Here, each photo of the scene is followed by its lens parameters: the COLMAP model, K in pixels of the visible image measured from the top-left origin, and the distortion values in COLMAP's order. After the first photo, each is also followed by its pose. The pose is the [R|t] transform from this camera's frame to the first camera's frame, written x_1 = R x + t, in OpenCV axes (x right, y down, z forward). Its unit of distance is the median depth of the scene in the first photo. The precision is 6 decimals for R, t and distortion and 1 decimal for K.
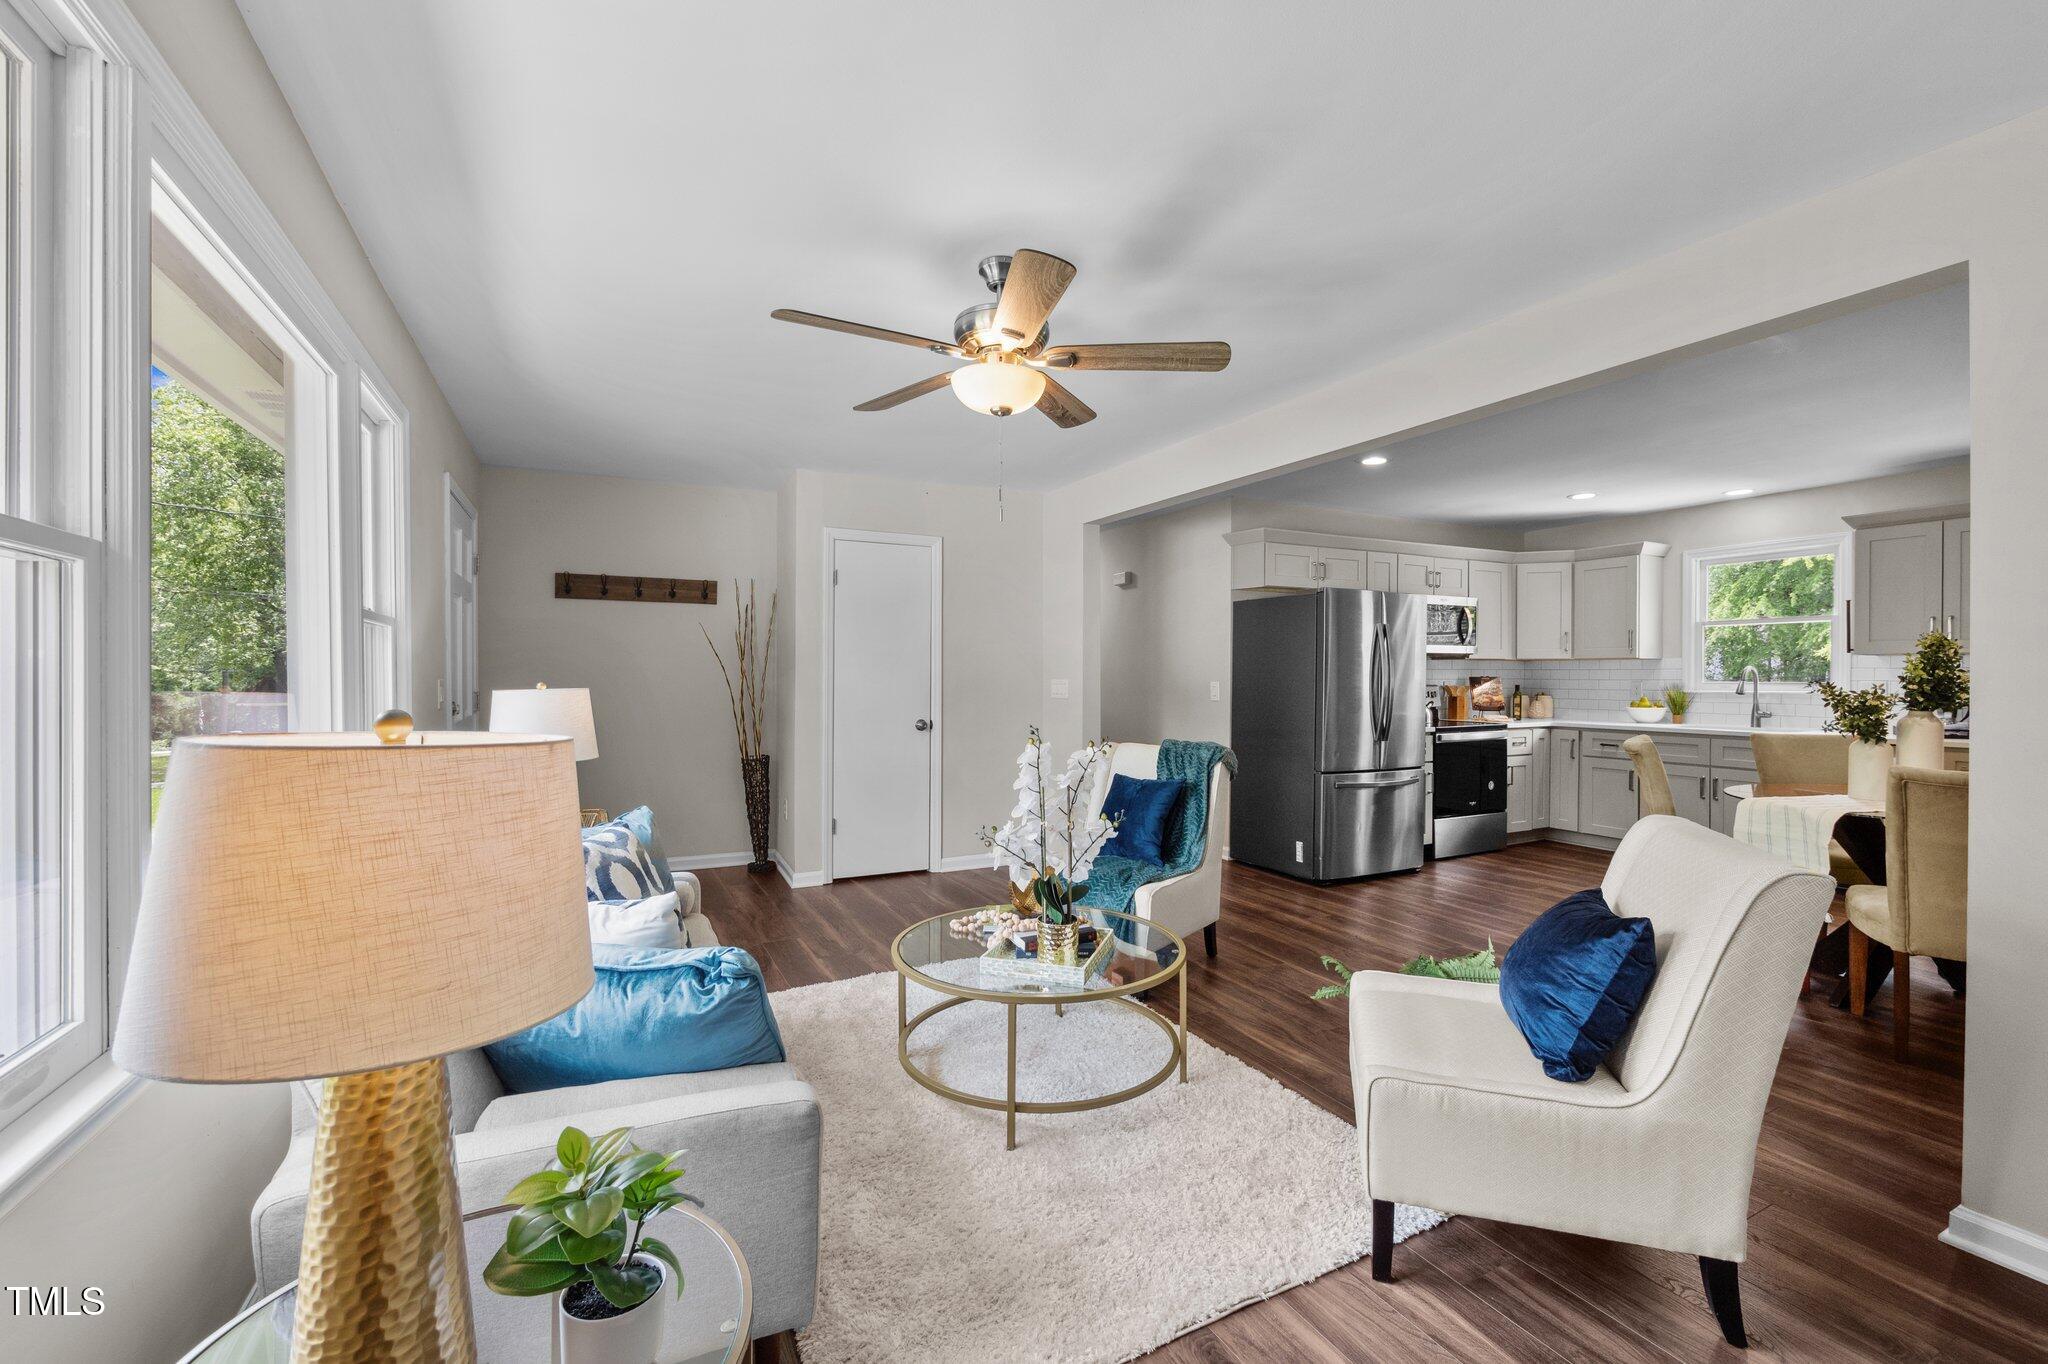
lens RADIAL K [[857.9, 0, 1025.3], [0, 857.9, 684.2], [0, 0, 1]] dist [0.000861, 0.000270]
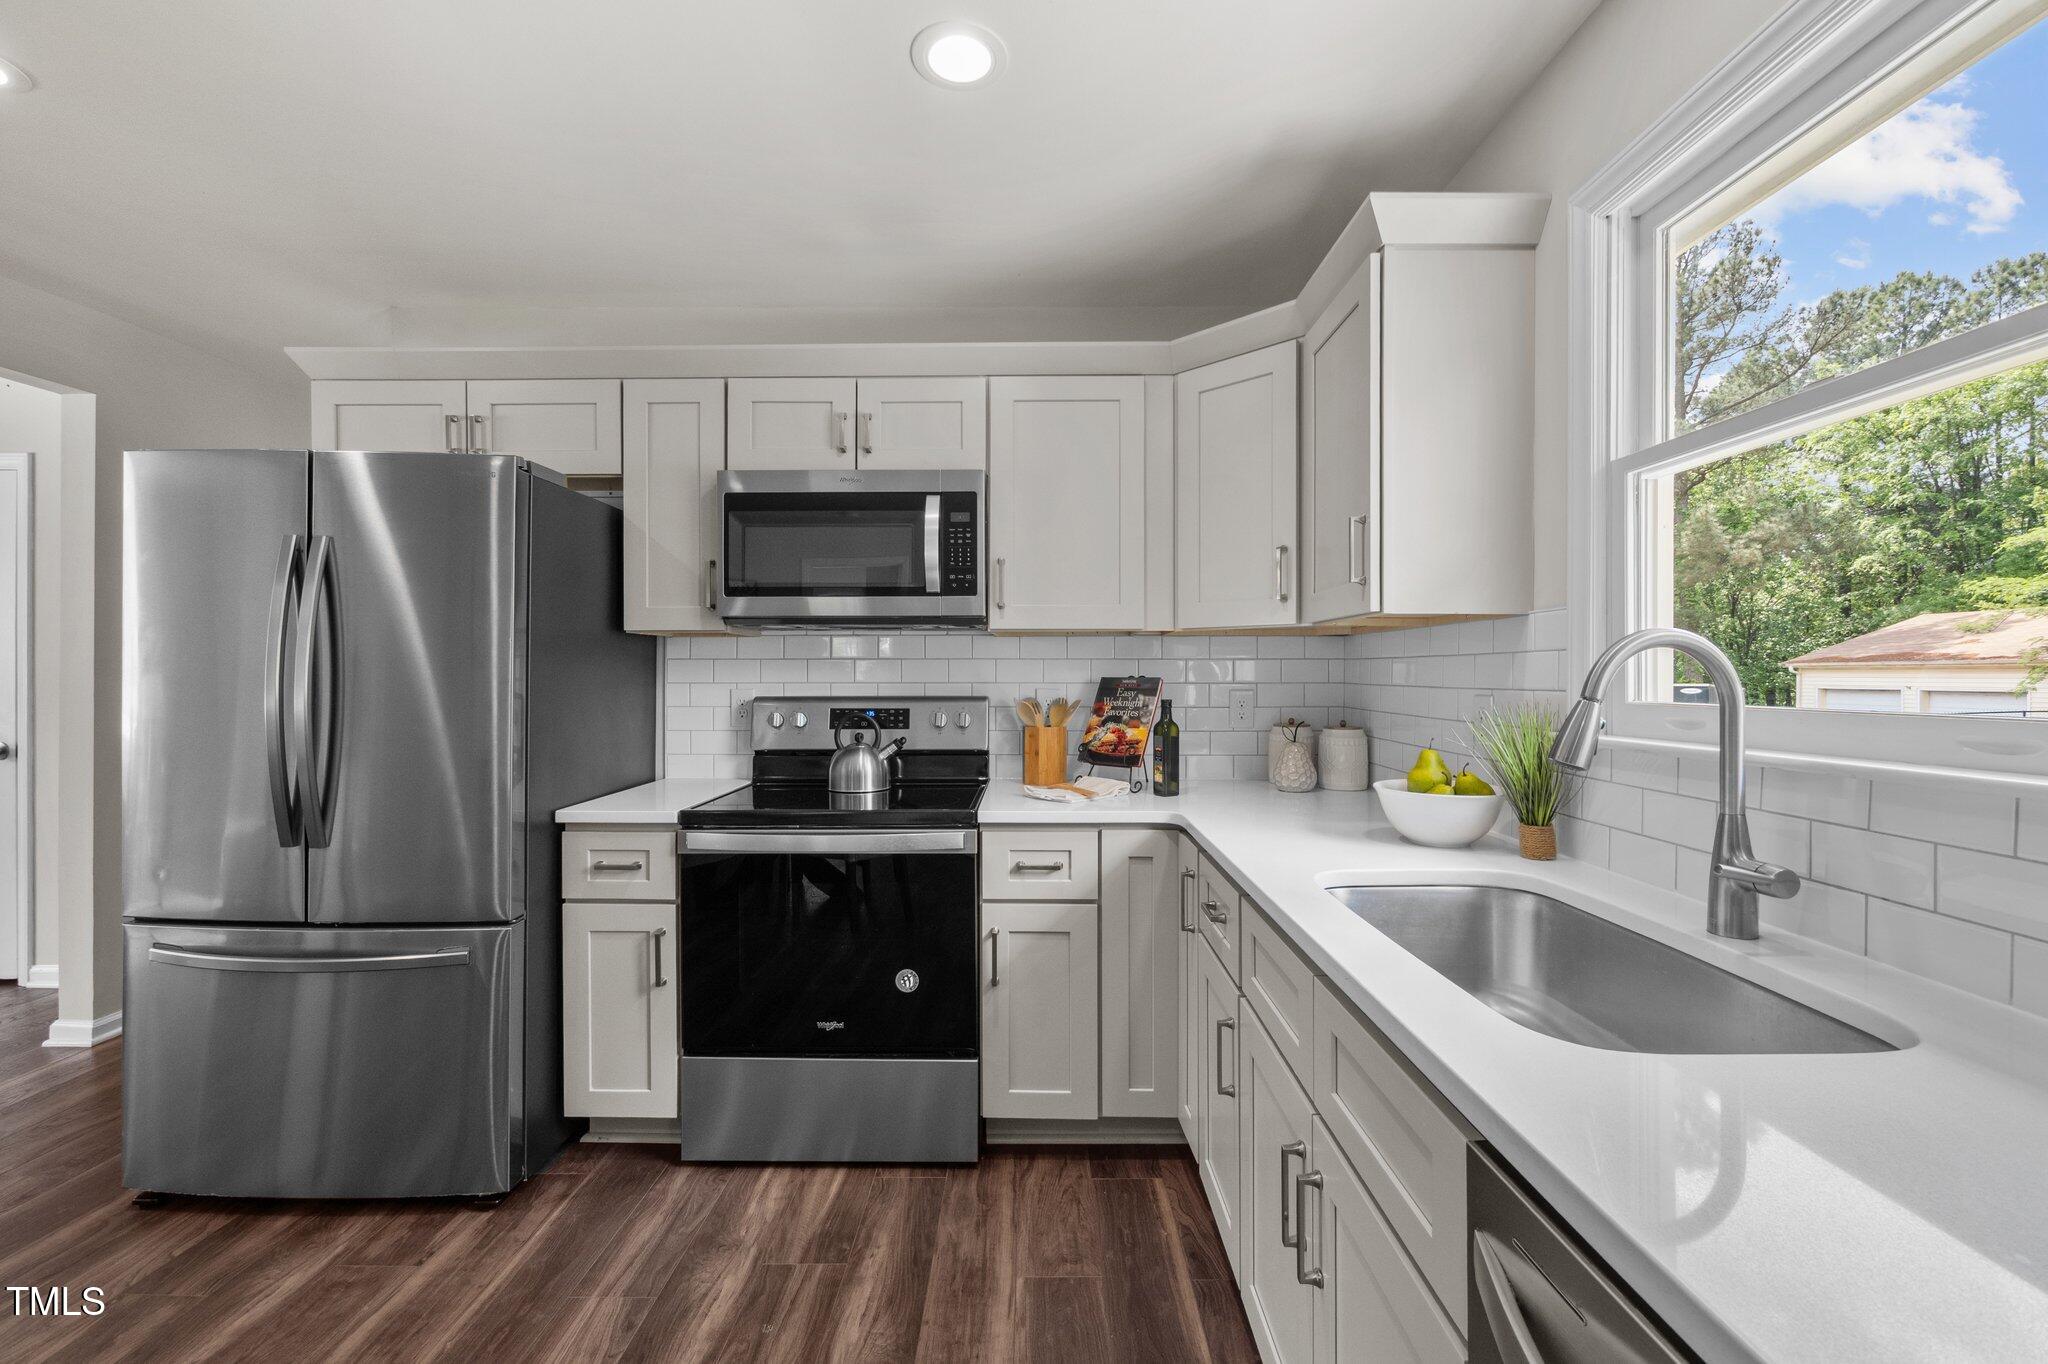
lens RADIAL K [[857.9, 0, 1022.4], [0, 857.9, 671.5], [0, 0, 1]] dist [0.000861, 0.000270]
pose [[0.884060, -0.000439, -0.467374, 0.743833], [-0.006467, 0.999892, -0.013171, -0.006936], [0.467329, 0.014666, 0.883962, 0.693995]]
